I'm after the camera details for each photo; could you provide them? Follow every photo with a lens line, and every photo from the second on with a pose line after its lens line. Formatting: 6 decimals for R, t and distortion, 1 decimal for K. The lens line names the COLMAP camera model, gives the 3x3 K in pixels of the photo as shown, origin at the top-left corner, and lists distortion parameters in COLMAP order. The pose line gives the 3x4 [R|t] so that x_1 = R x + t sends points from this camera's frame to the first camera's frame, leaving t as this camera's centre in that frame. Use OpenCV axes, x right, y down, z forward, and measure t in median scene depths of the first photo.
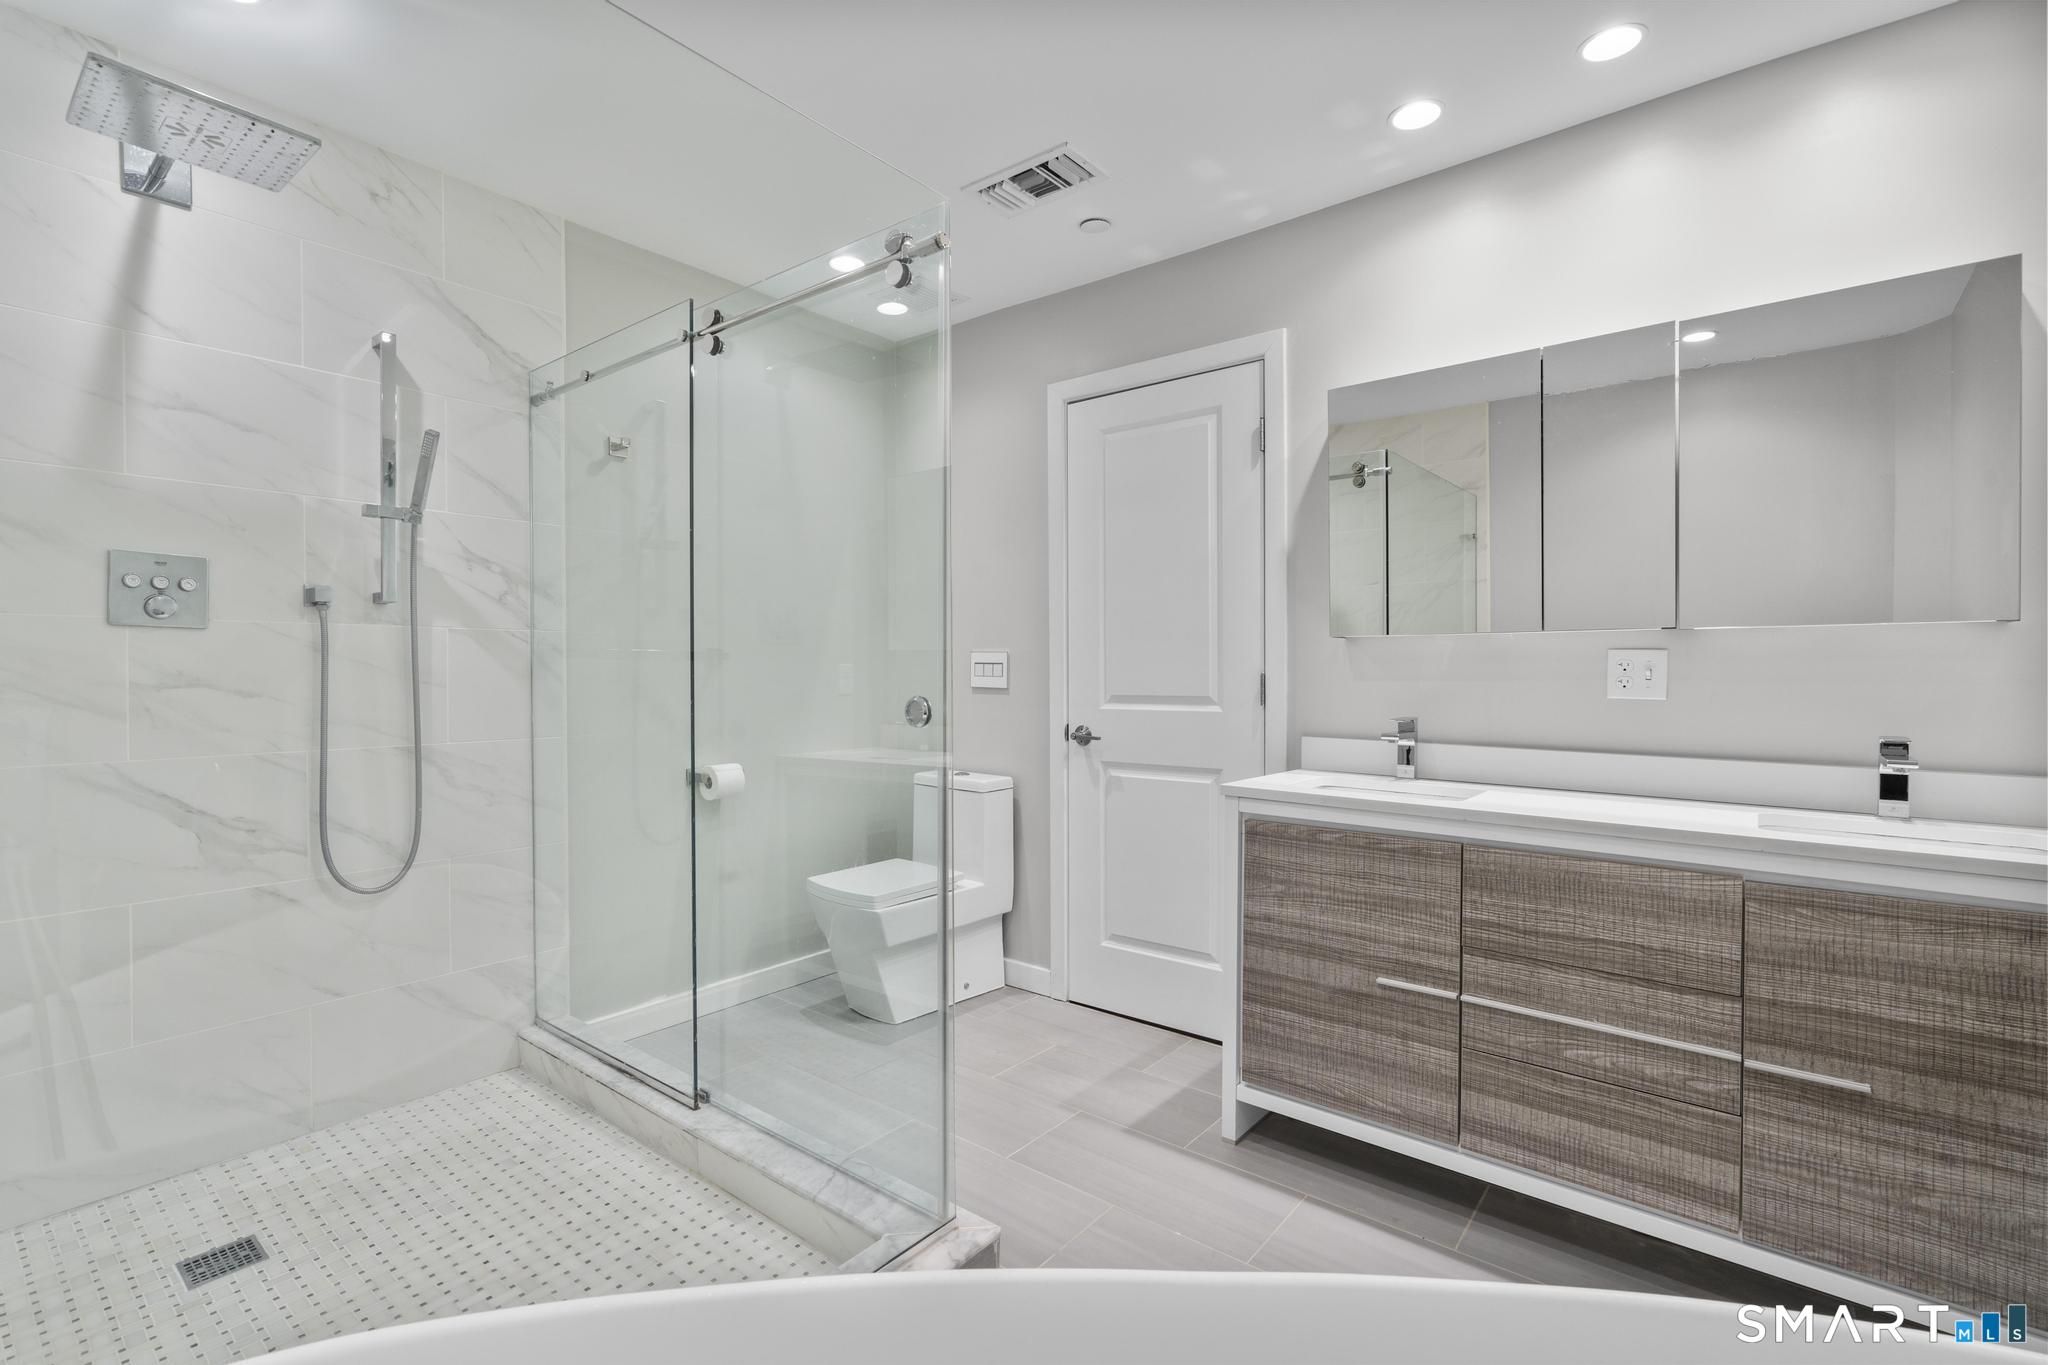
lens RADIAL K [[921.5, 0, 1025.8], [0, 921.5, 681.3], [0, 0, 1]] dist [-0.008640, 0.003554]
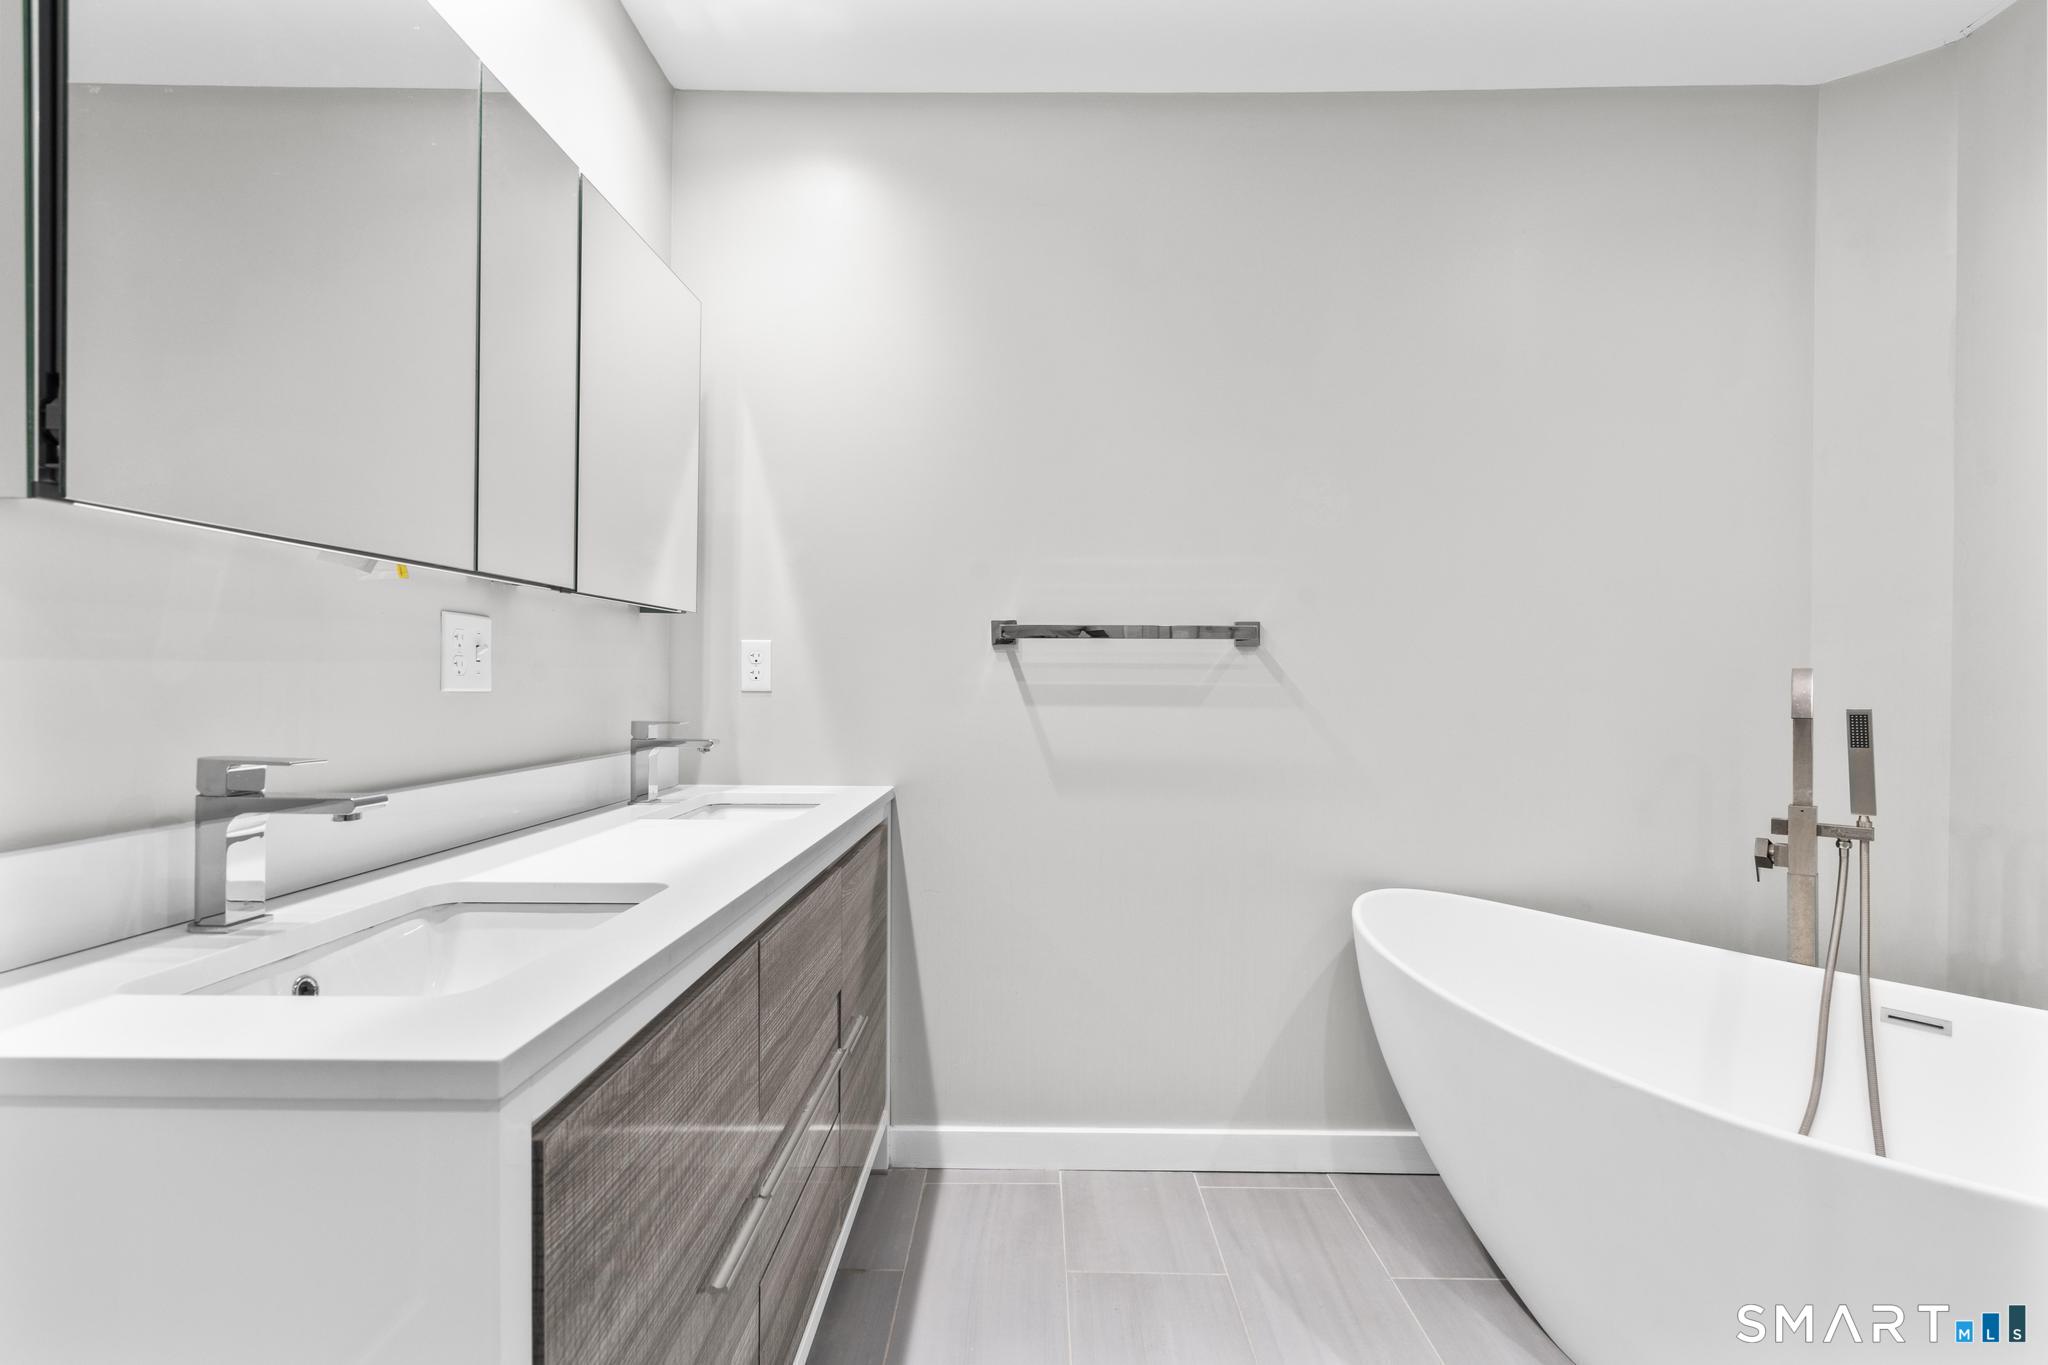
lens RADIAL K [[921.5, 0, 1026.9], [0, 921.5, 677.1], [0, 0, 1]] dist [-0.008640, 0.003554]
pose [[-0.612901, -0.007373, 0.790126, -0.077357], [0.000230, 0.999955, 0.009510, 0.003660], [-0.790160, 0.006010, -0.612871, 1.035526]]
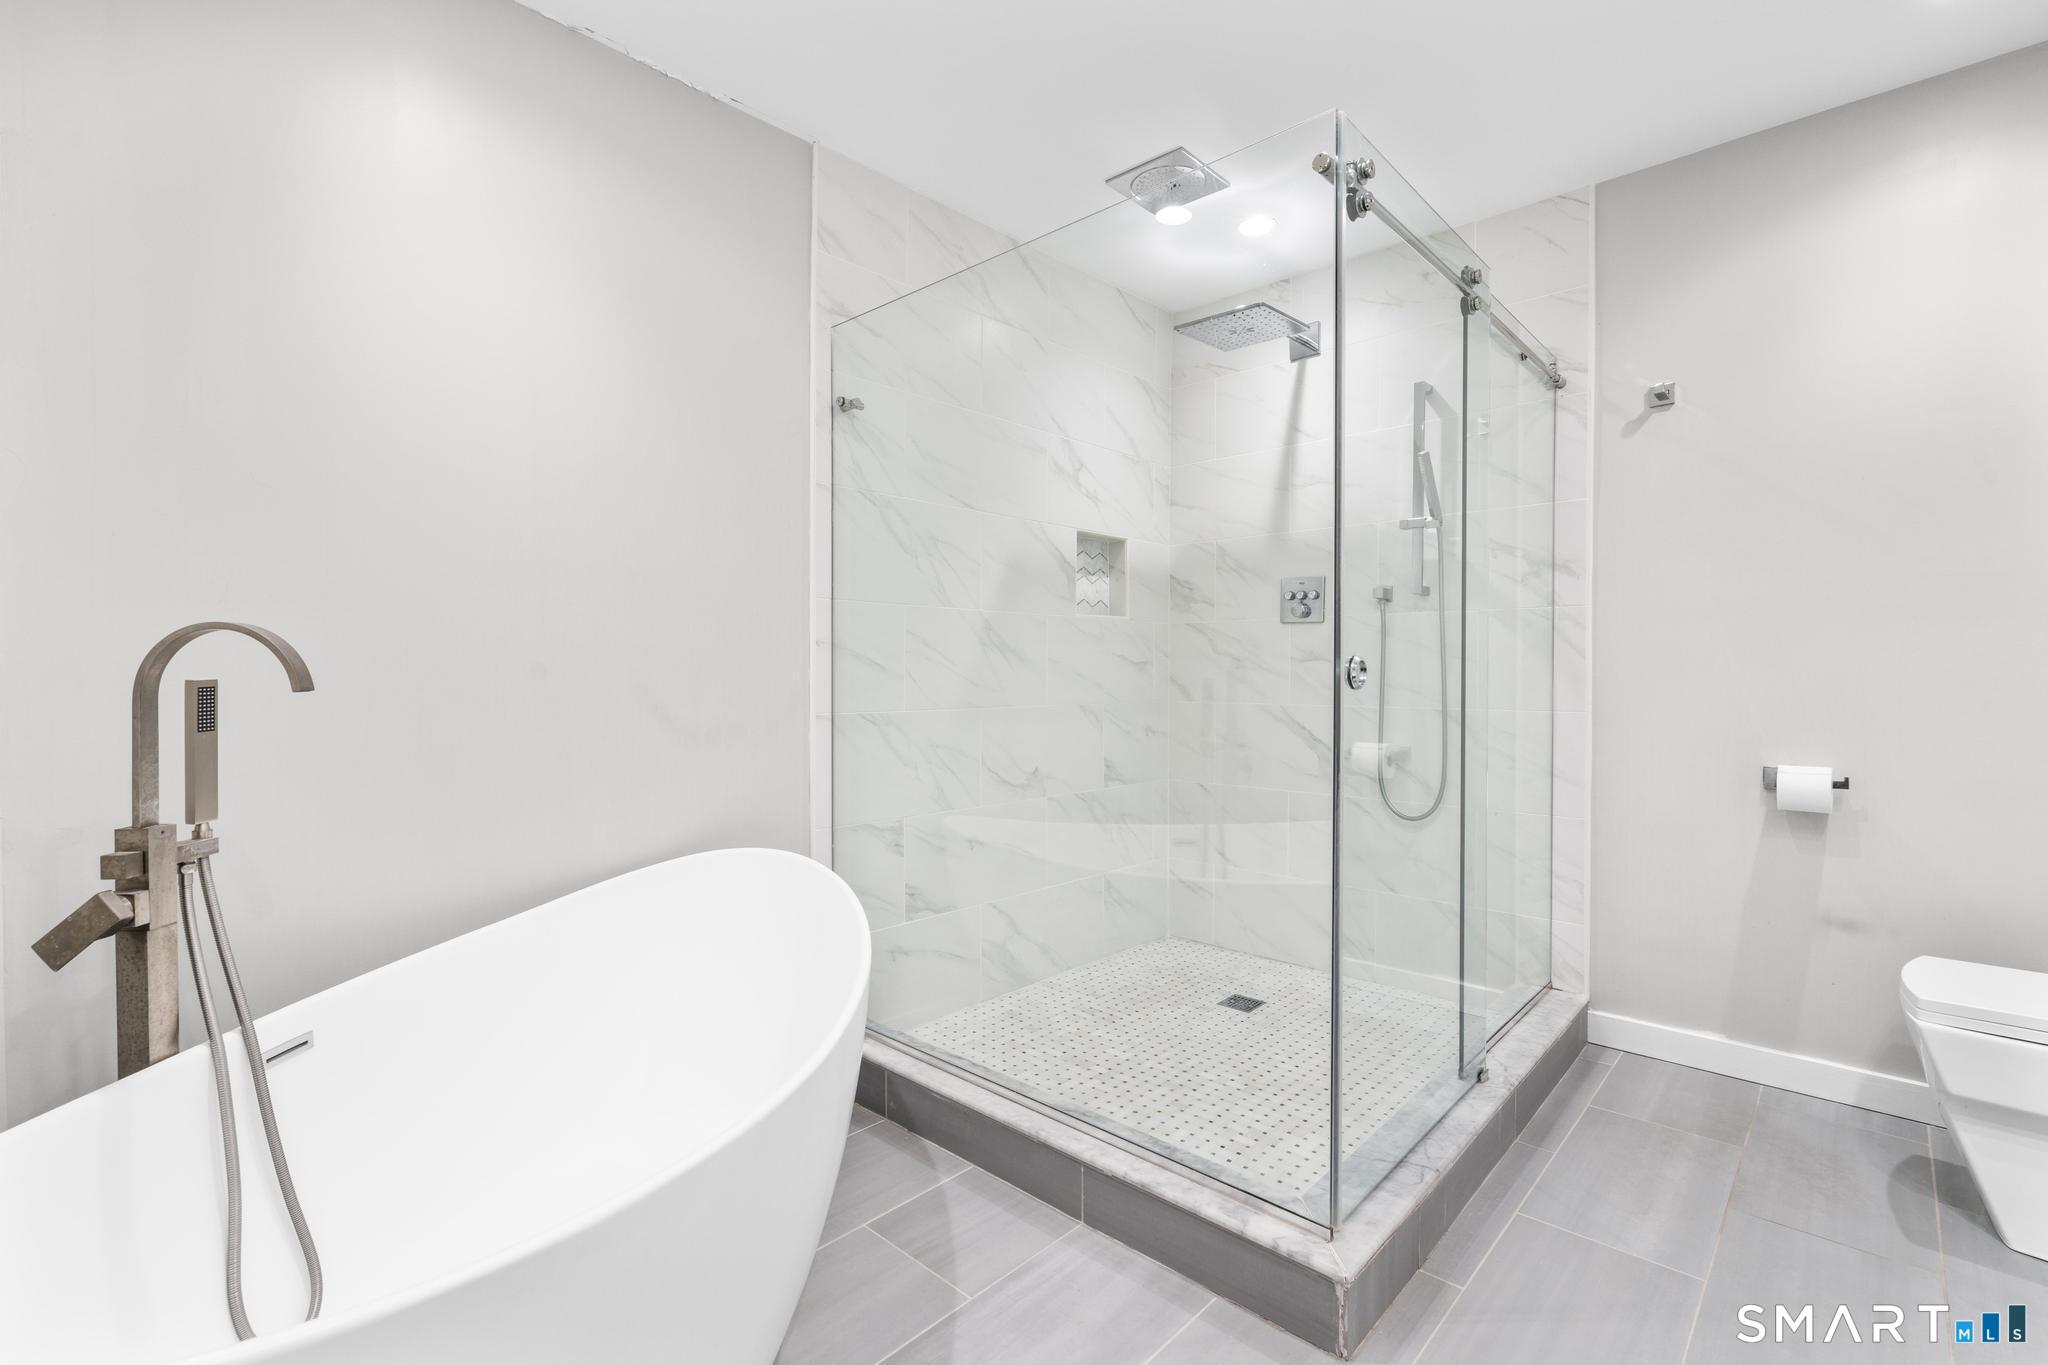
lens RADIAL K [[921.5, 0, 1019.9], [0, 921.5, 681.1], [0, 0, 1]] dist [-0.008640, 0.003554]
pose [[-0.086304, 0.010722, -0.996211, 0.628476], [-0.011753, 0.999862, 0.011779, 0.026181], [0.996200, 0.012725, -0.086166, 0.568843]]
